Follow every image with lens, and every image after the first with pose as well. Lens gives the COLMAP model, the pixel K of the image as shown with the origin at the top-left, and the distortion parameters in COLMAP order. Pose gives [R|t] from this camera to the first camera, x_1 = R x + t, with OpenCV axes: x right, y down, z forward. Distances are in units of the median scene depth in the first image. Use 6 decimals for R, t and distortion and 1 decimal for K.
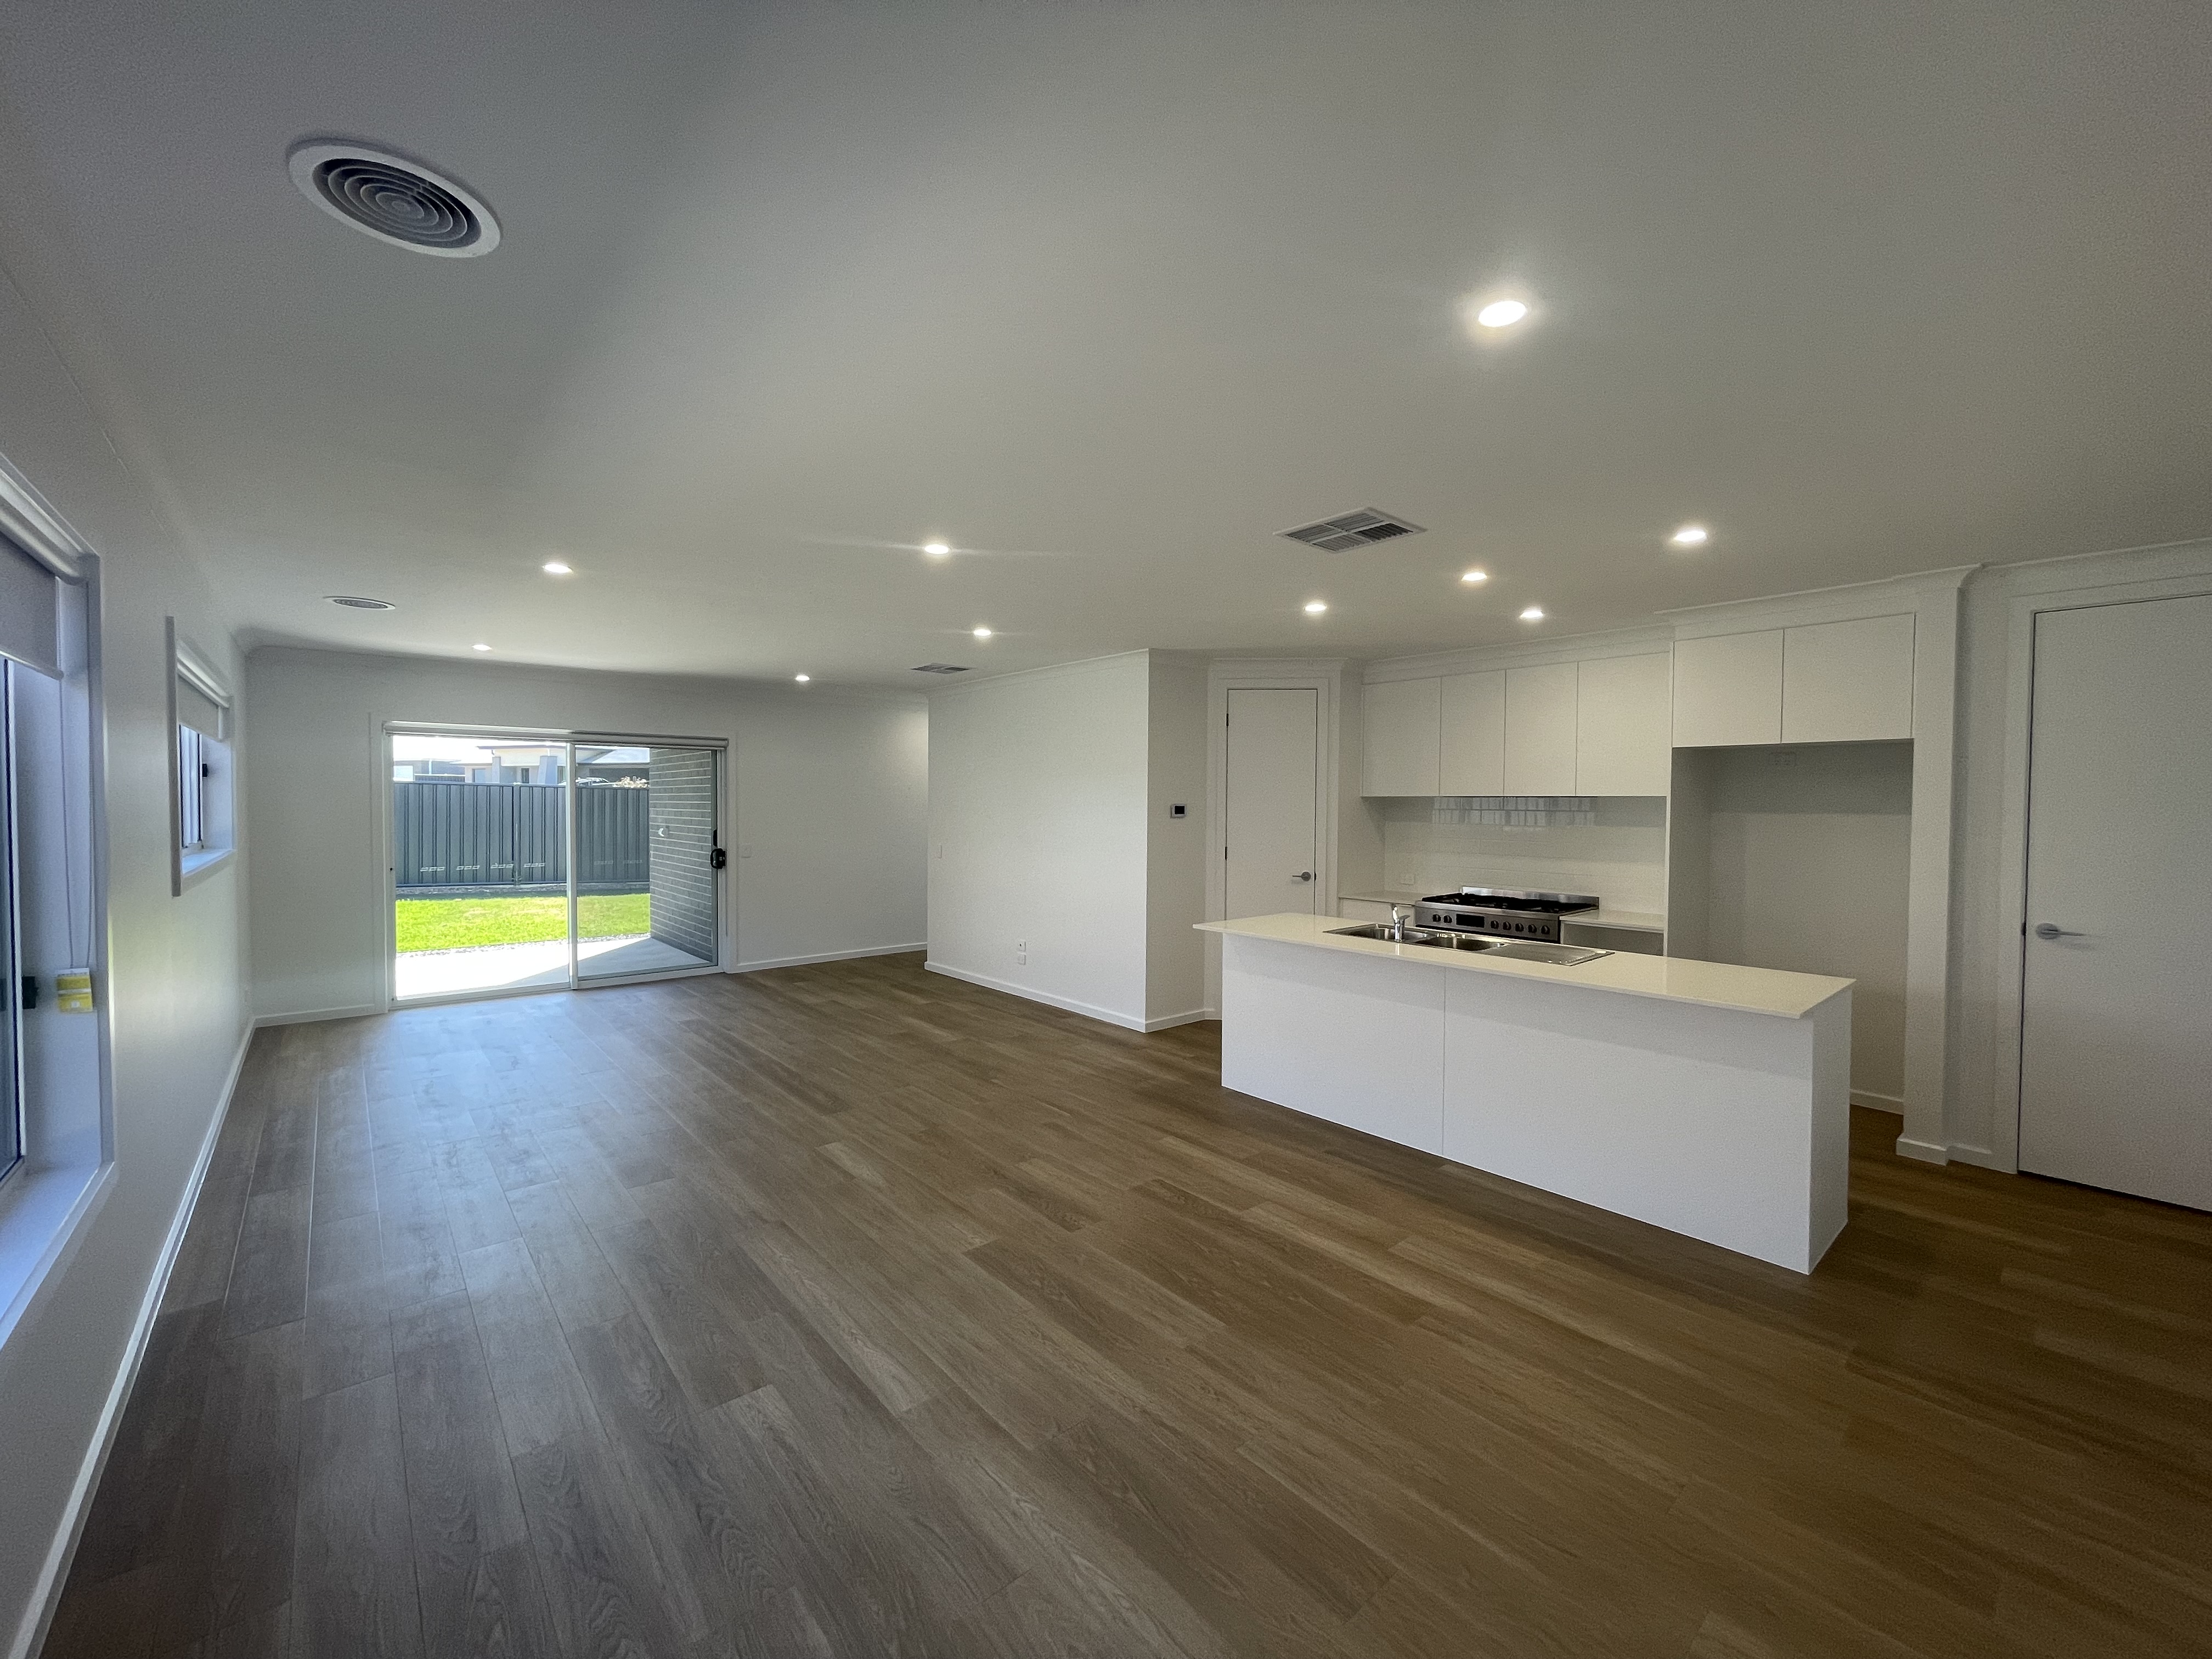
lens RADIAL K [[891.6, 0, 1103.8], [0, 891.6, 825.9], [0, 0, 1]] dist [-0.004613, 0.001579]
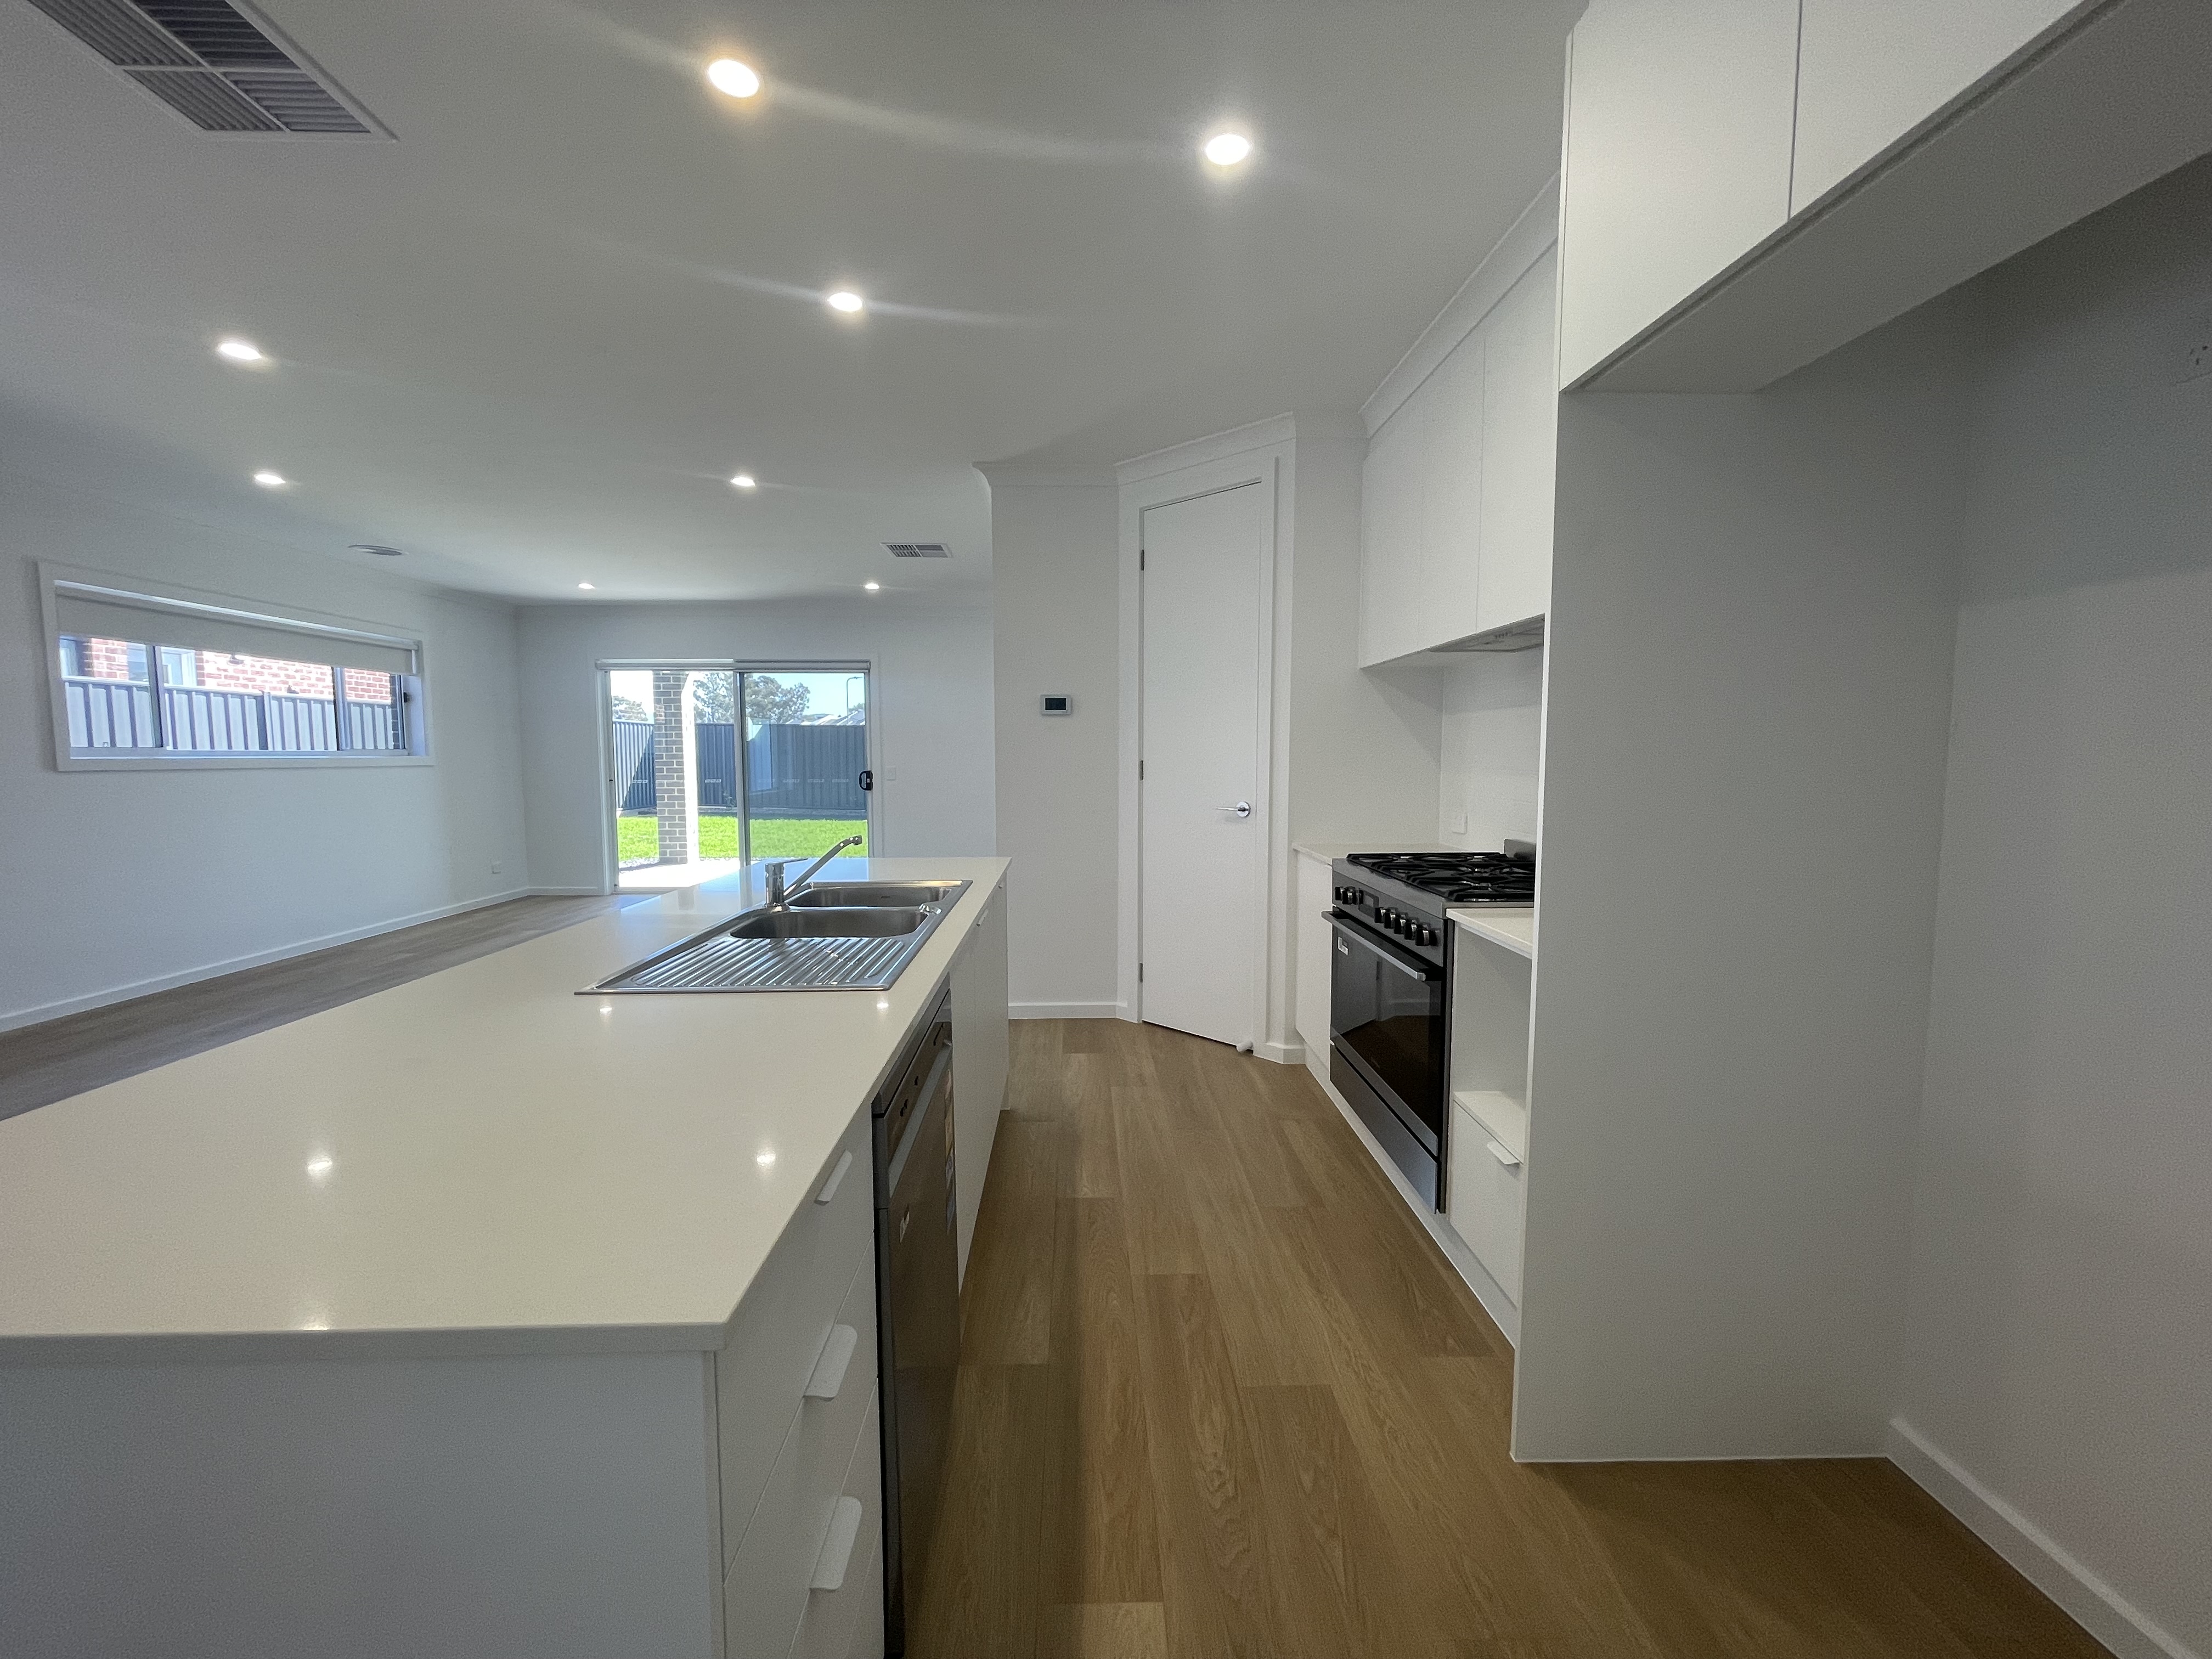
lens RADIAL K [[891.6, 0, 1100.8], [0, 891.6, 826.4], [0, 0, 1]] dist [-0.004613, 0.001579]
pose [[0.771888, 0.045291, -0.634143, 0.525246], [-0.009360, 0.998161, 0.059896, 0.032508], [0.635690, -0.040298, 0.770892, 0.484788]]
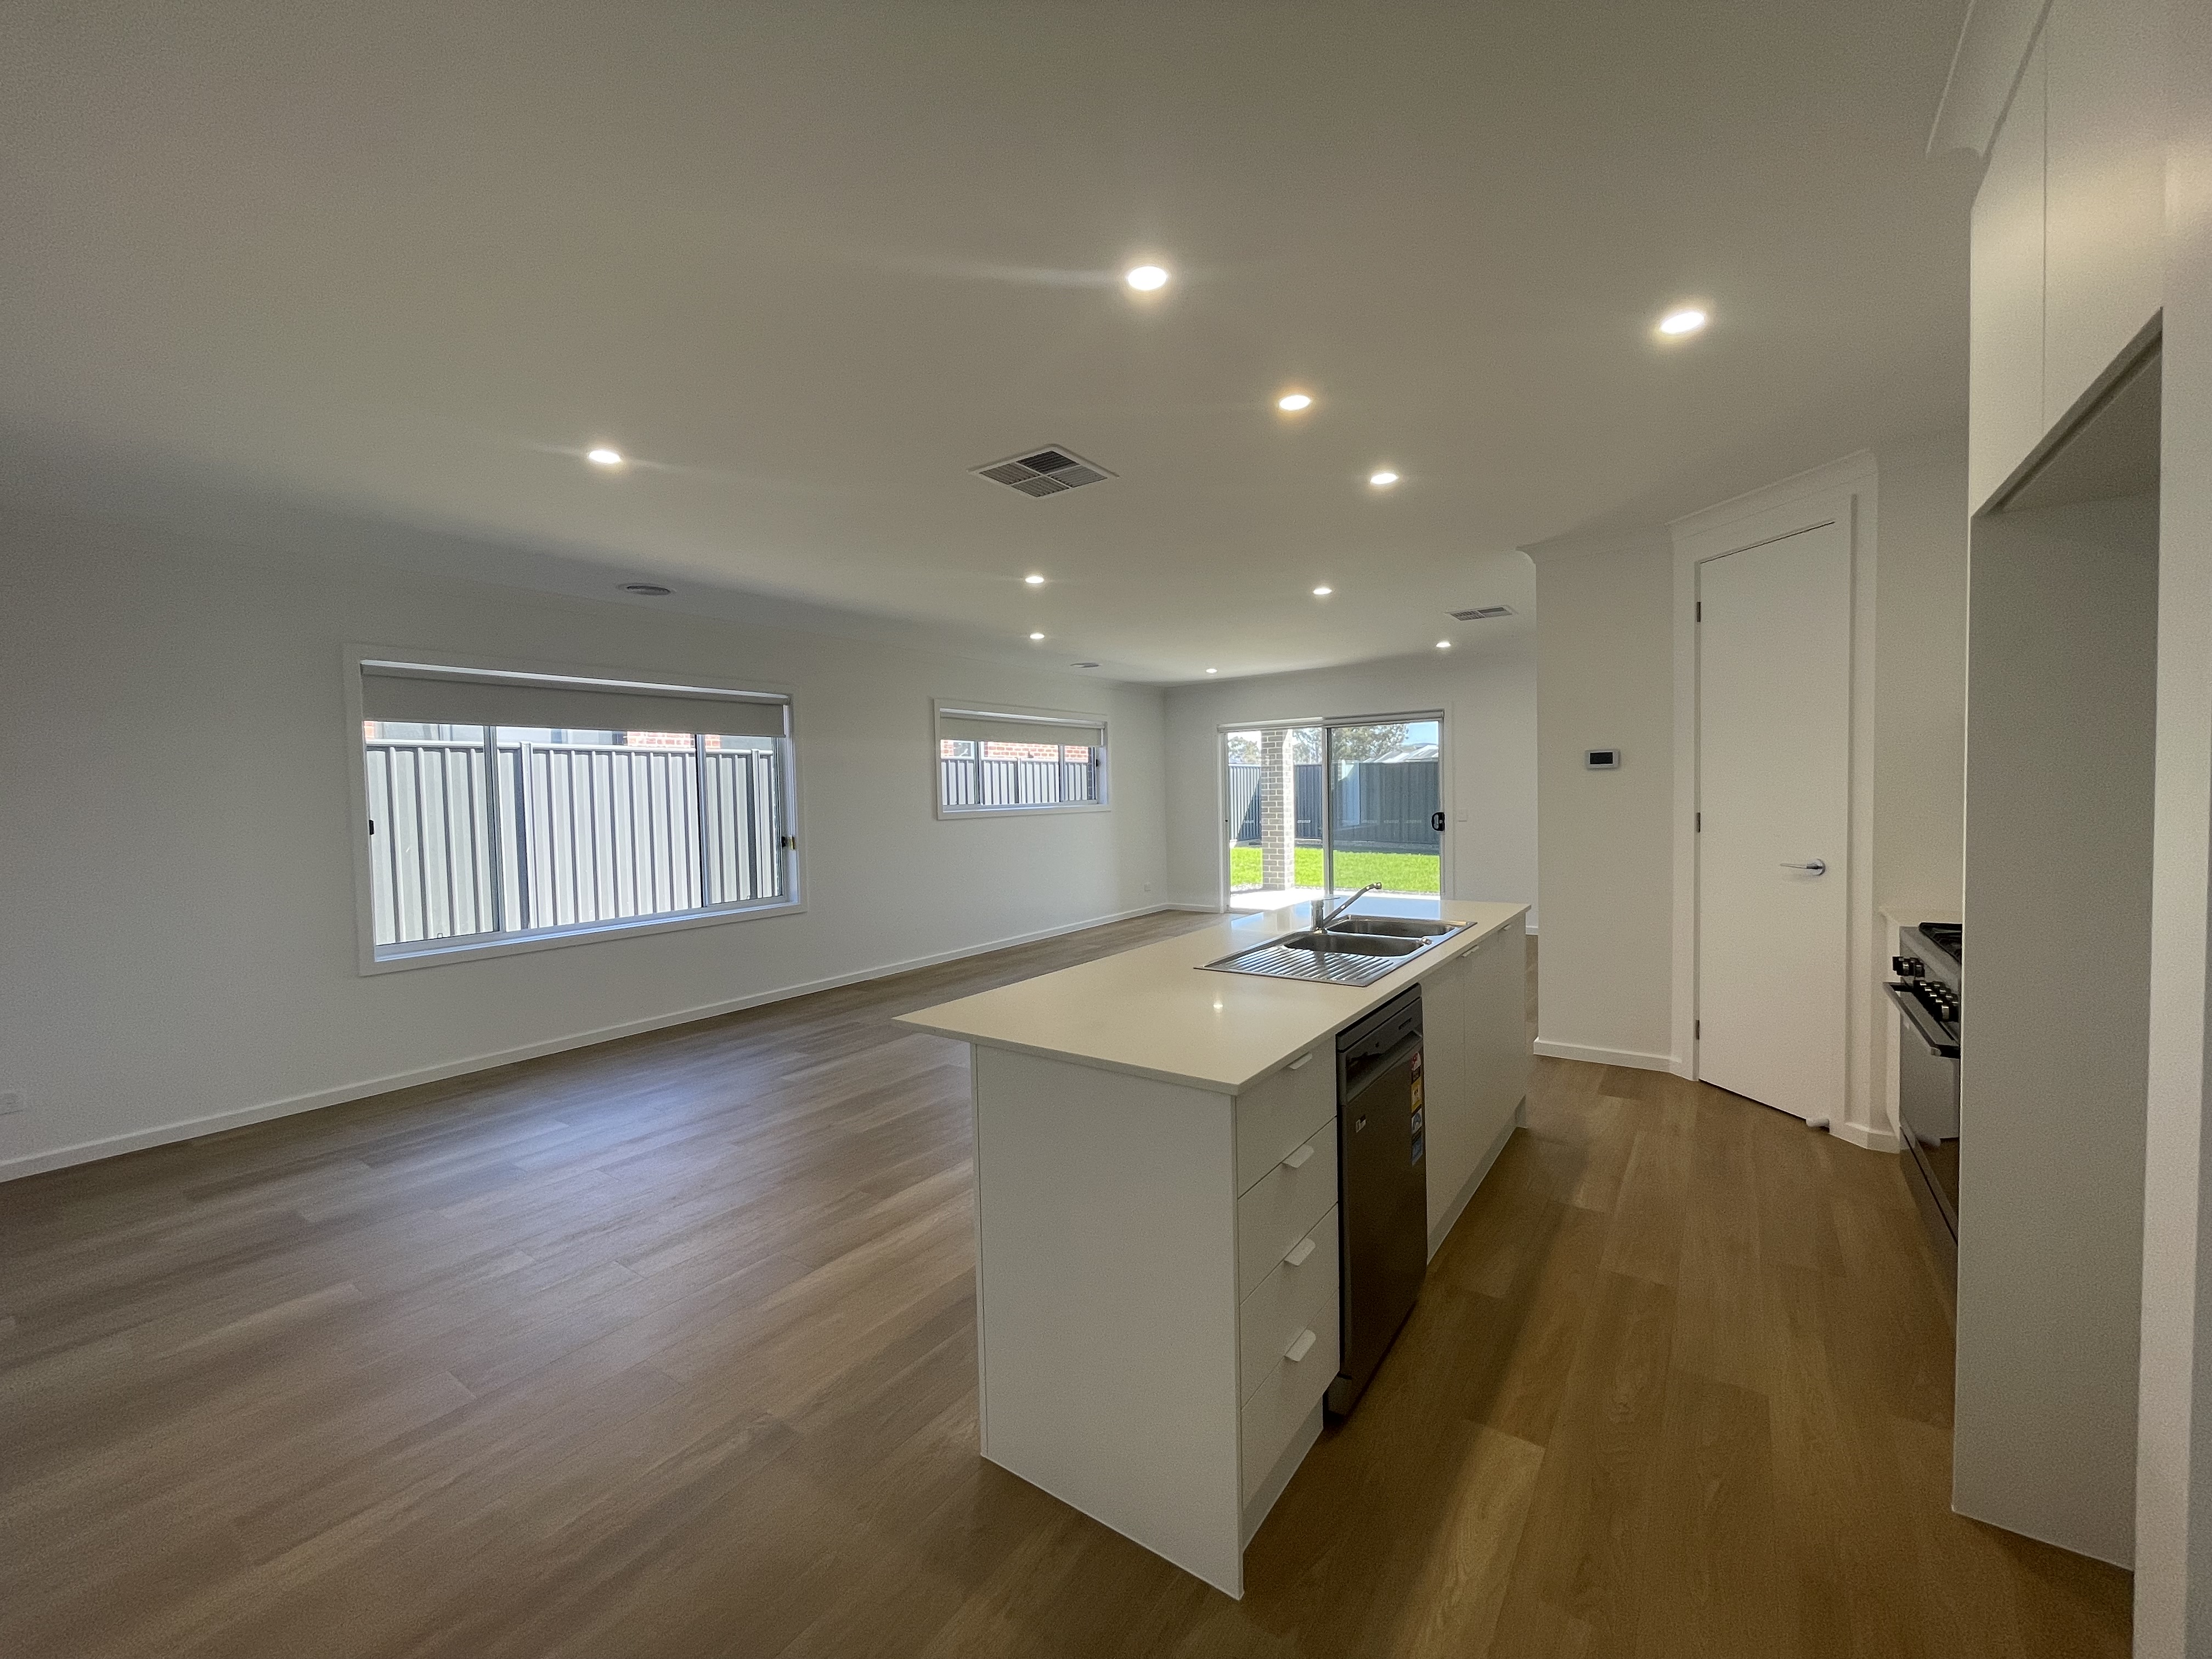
lens RADIAL K [[891.6, 0, 1090.7], [0, 891.6, 824.0], [0, 0, 1]] dist [-0.004613, 0.001579]
pose [[0.222719, 0.024995, -0.974562, 0.659268], [0.001409, 0.999662, 0.025960, 0.014117], [0.974882, -0.007155, 0.222608, 0.438408]]
